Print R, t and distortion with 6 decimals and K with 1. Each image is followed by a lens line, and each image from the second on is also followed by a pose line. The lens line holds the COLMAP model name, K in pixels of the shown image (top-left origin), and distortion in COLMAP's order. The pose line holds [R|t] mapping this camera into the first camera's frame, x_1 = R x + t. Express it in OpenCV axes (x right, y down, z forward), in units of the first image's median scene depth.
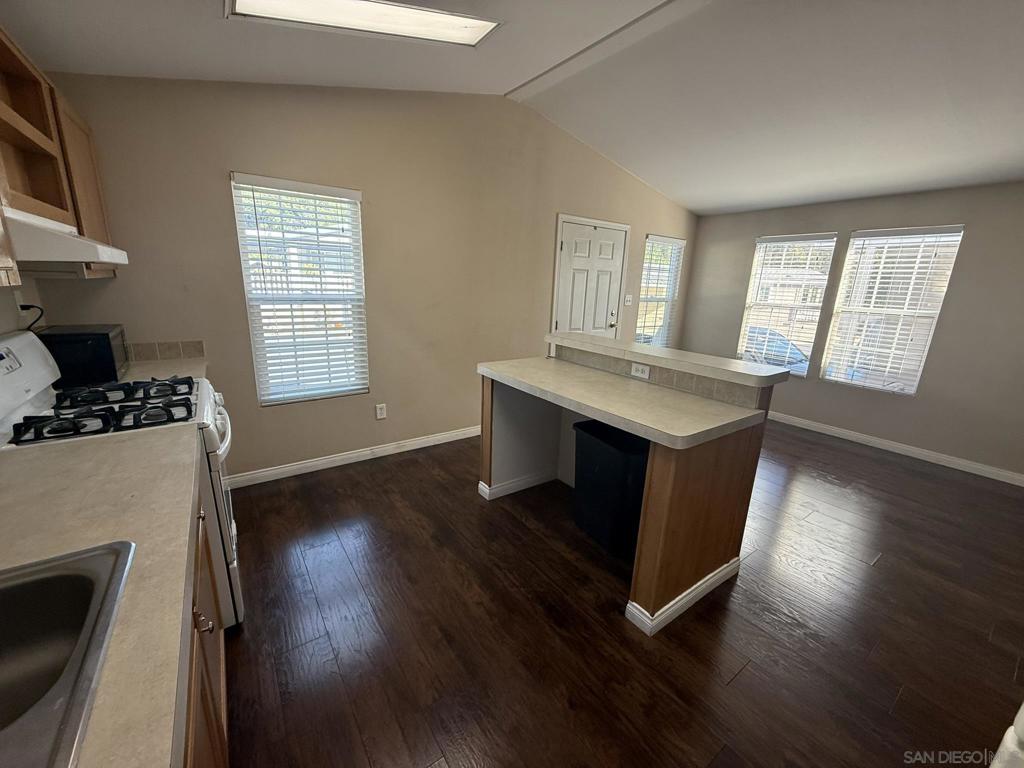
lens RADIAL K [[405.2, 0, 514.1], [0, 405.2, 388.1], [0, 0, 1]] dist [0.000967, 0.000121]
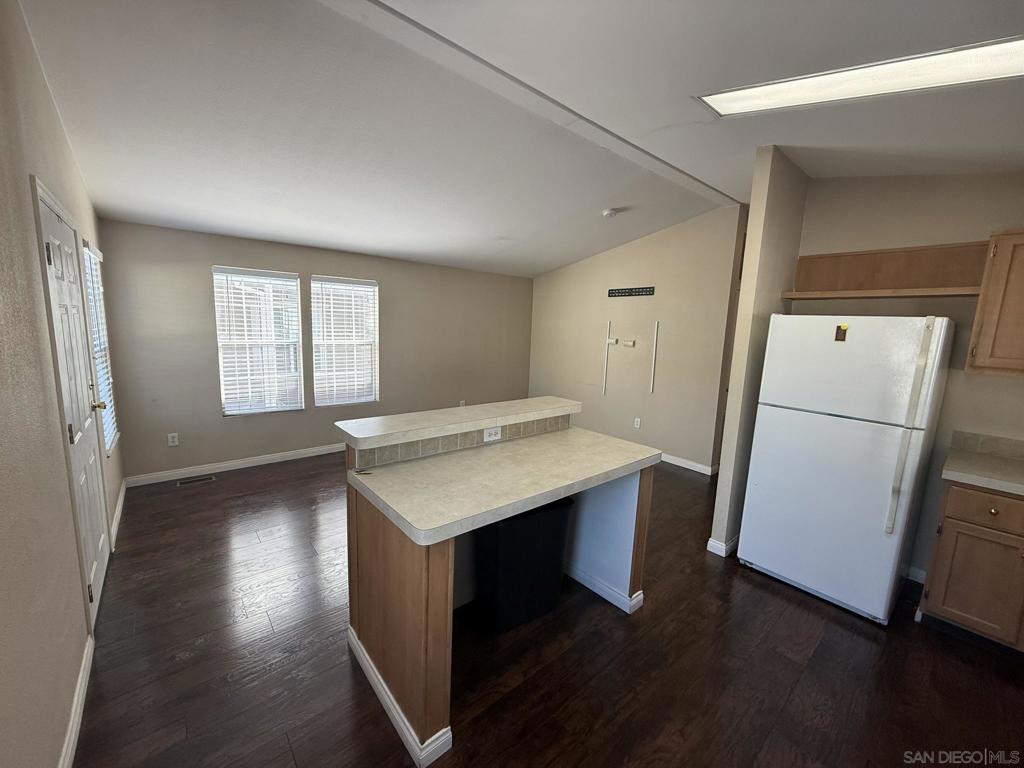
lens RADIAL K [[407.7, 0, 506.8], [0, 407.7, 382.0], [0, 0, 1]] dist [0.000792, -0.000207]
pose [[-0.080428, -0.177576, 0.980815, -0.405895], [0.214699, 0.957819, 0.191018, -0.223171], [-0.973363, 0.225943, -0.038910, 0.648125]]
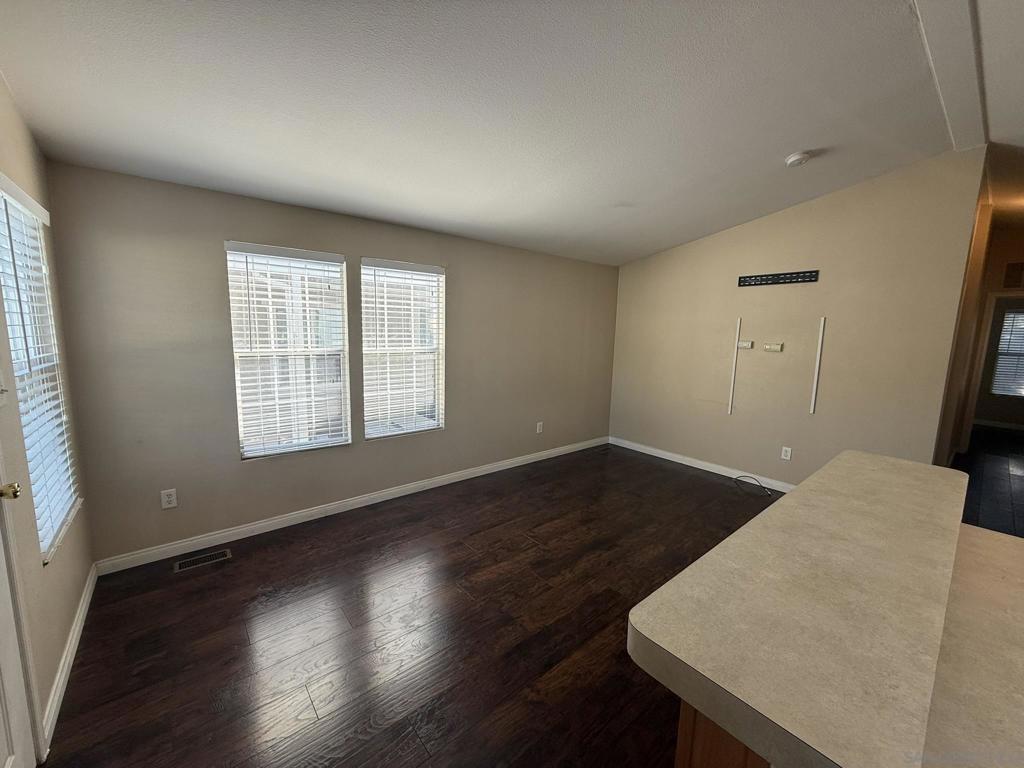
lens RADIAL K [[407.7, 0, 508.6], [0, 407.7, 383.5], [0, 0, 1]] dist [0.001824, 0.000394]
pose [[-0.071403, -0.175208, 0.981939, -0.024036], [0.225232, 0.956193, 0.186992, -0.256507], [-0.971685, 0.234516, -0.028813, 0.885582]]
